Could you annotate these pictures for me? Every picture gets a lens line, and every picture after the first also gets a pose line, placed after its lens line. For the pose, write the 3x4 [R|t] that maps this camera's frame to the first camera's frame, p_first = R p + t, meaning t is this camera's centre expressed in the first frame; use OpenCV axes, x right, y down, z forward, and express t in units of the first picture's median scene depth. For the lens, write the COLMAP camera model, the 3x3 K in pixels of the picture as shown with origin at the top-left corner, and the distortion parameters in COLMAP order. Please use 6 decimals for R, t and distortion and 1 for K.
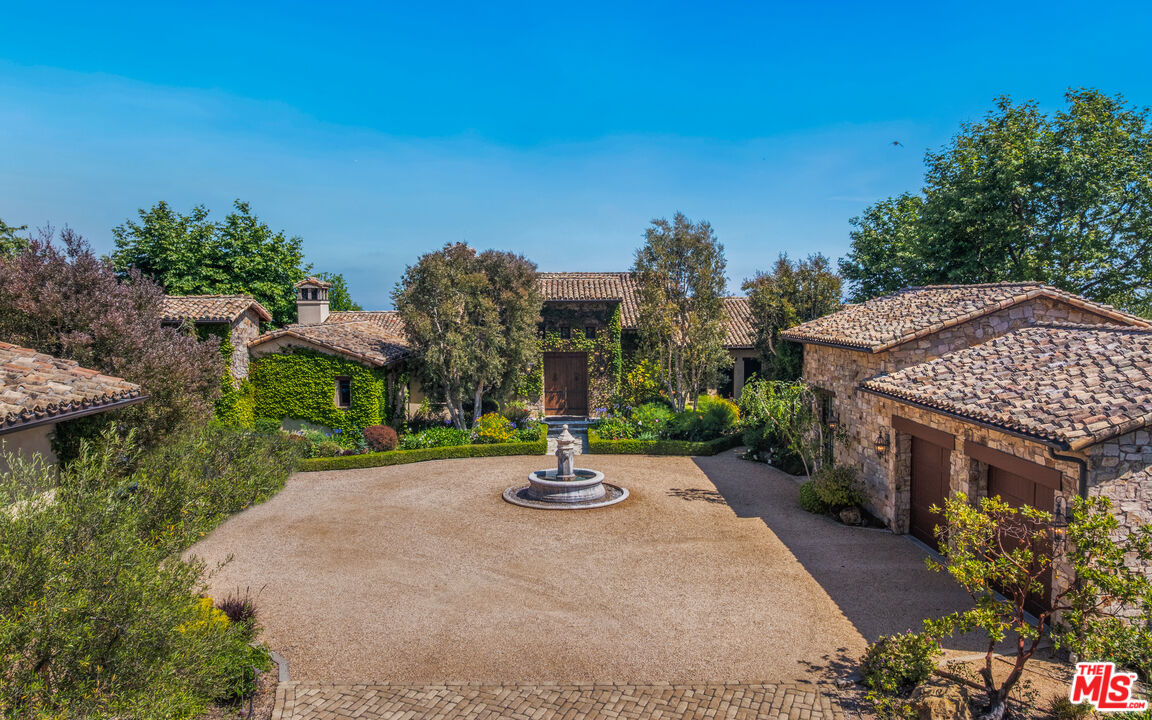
lens RADIAL K [[460.3, 0, 575.4], [0, 460.3, 361.4], [0, 0, 1]] dist [-0.000014, 0.000000]
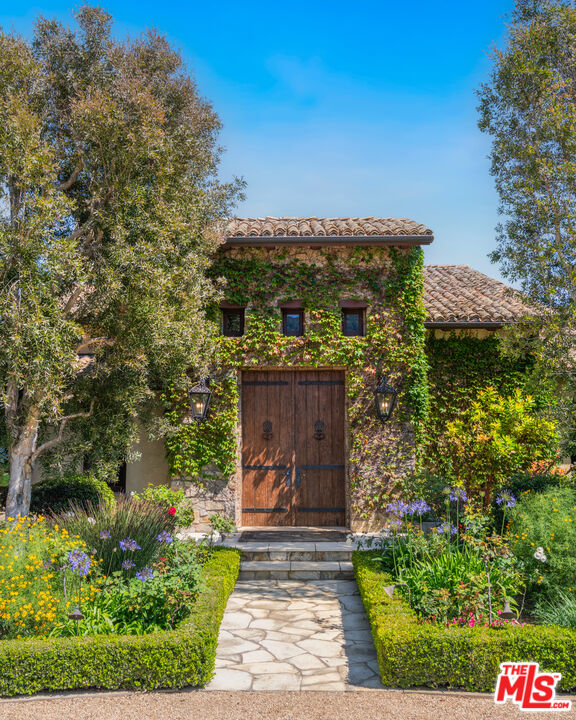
lens RADIAL K [[611.9, 0, 288.5], [0, 611.9, 360.2], [0, 0, 1]] dist [-0.002095, -0.002671]
pose [[0.999323, -0.000617, -0.036799, -0.005391], [-0.004802, 0.989128, -0.146978, 0.054011], [0.036489, 0.147055, 0.988455, 0.461711]]
